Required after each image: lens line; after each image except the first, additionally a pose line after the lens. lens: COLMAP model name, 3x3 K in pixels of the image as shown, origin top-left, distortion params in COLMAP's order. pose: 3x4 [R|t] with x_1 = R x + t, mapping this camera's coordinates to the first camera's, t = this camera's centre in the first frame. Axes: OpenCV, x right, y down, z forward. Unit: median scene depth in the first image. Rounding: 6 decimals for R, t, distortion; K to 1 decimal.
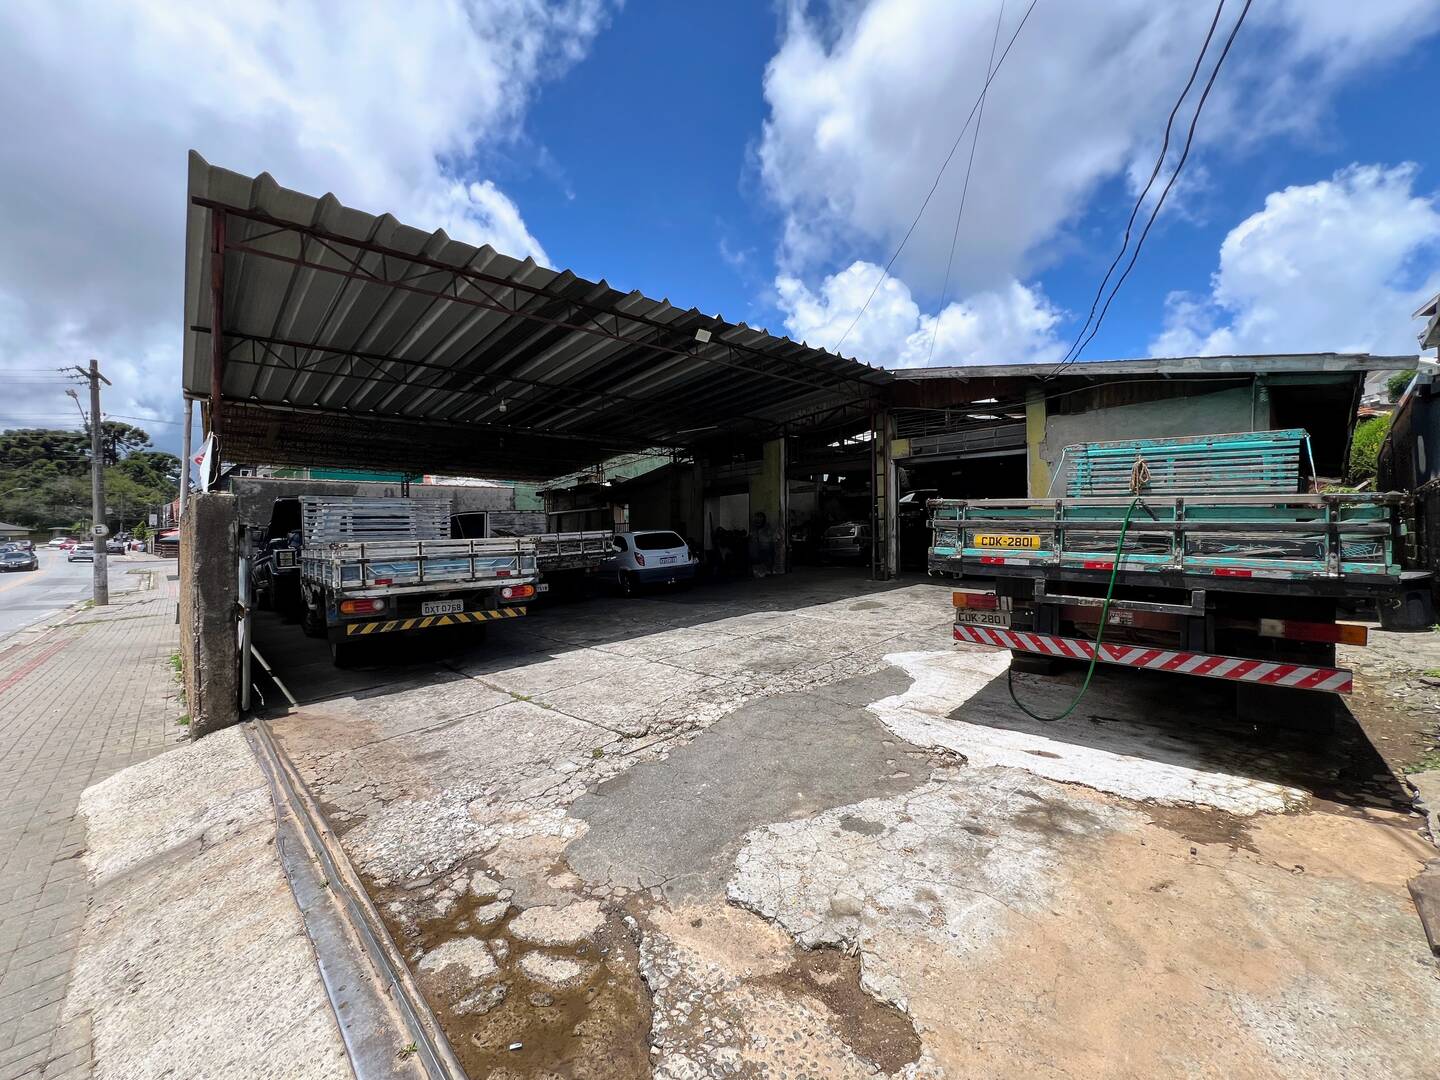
lens RADIAL K [[588.9, 0, 720.0], [0, 588.9, 540.0], [0, 0, 1]] dist [0.001357, -0.000008]
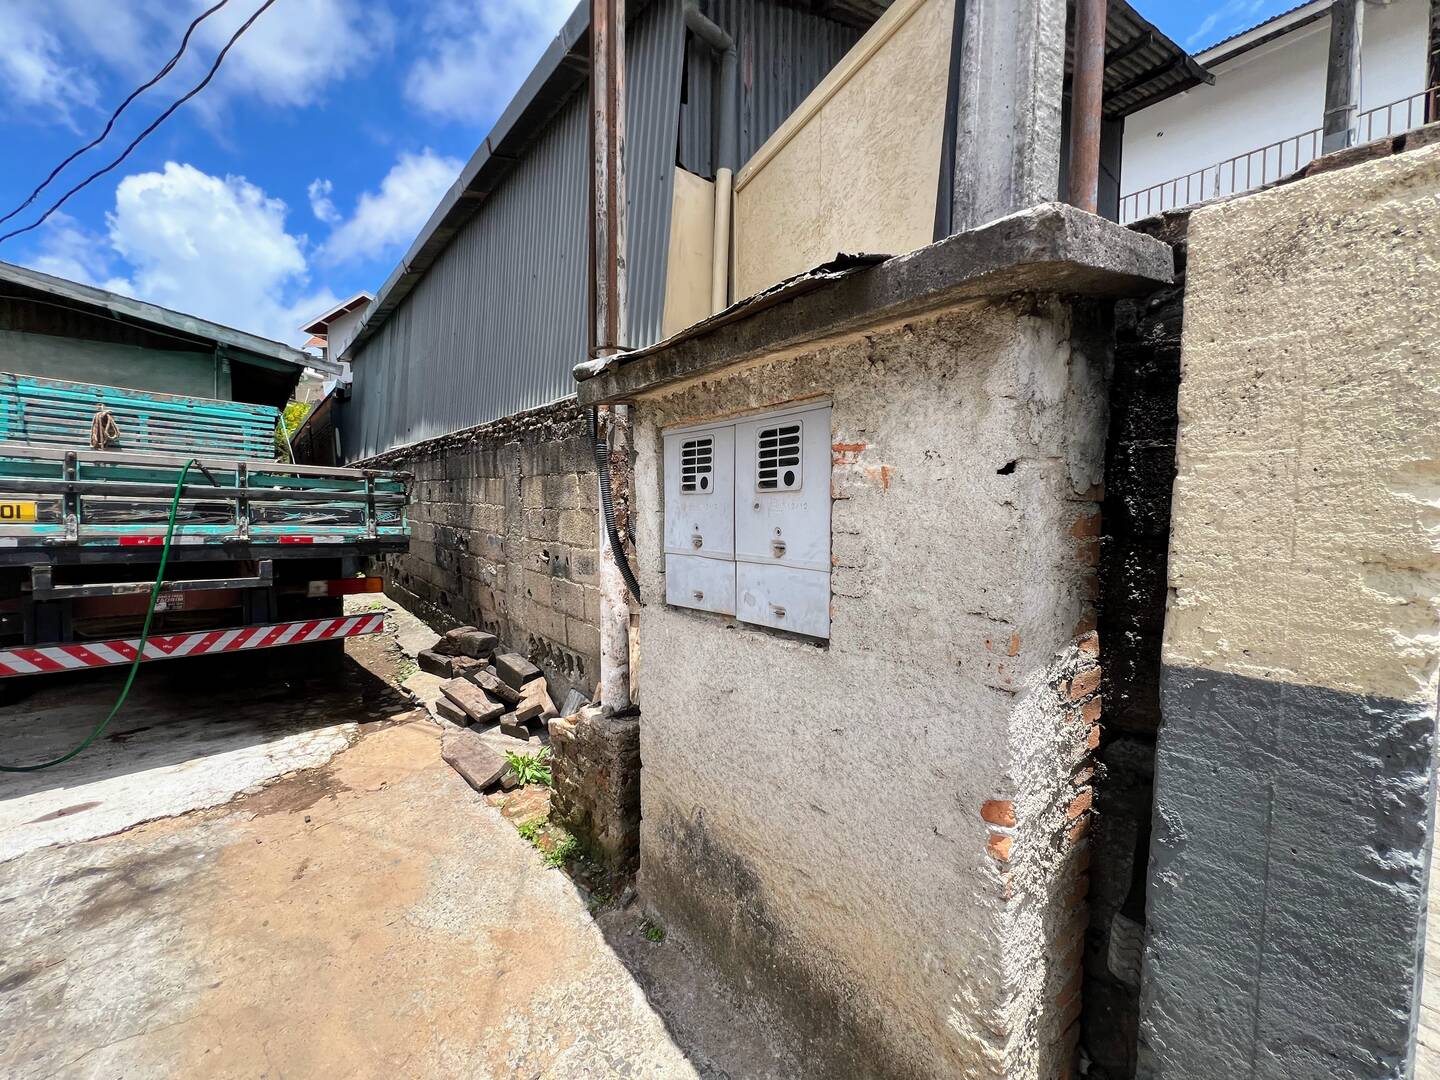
lens RADIAL K [[576.3, 0, 714.8], [0, 576.3, 539.8], [0, 0, 1]] dist [-0.001553, -0.000237]
pose [[0.053001, -0.053778, 0.997145, -0.083761], [0.000913, 0.998551, 0.053806, 0.001399], [-0.998594, -0.001941, 0.052973, 0.197953]]
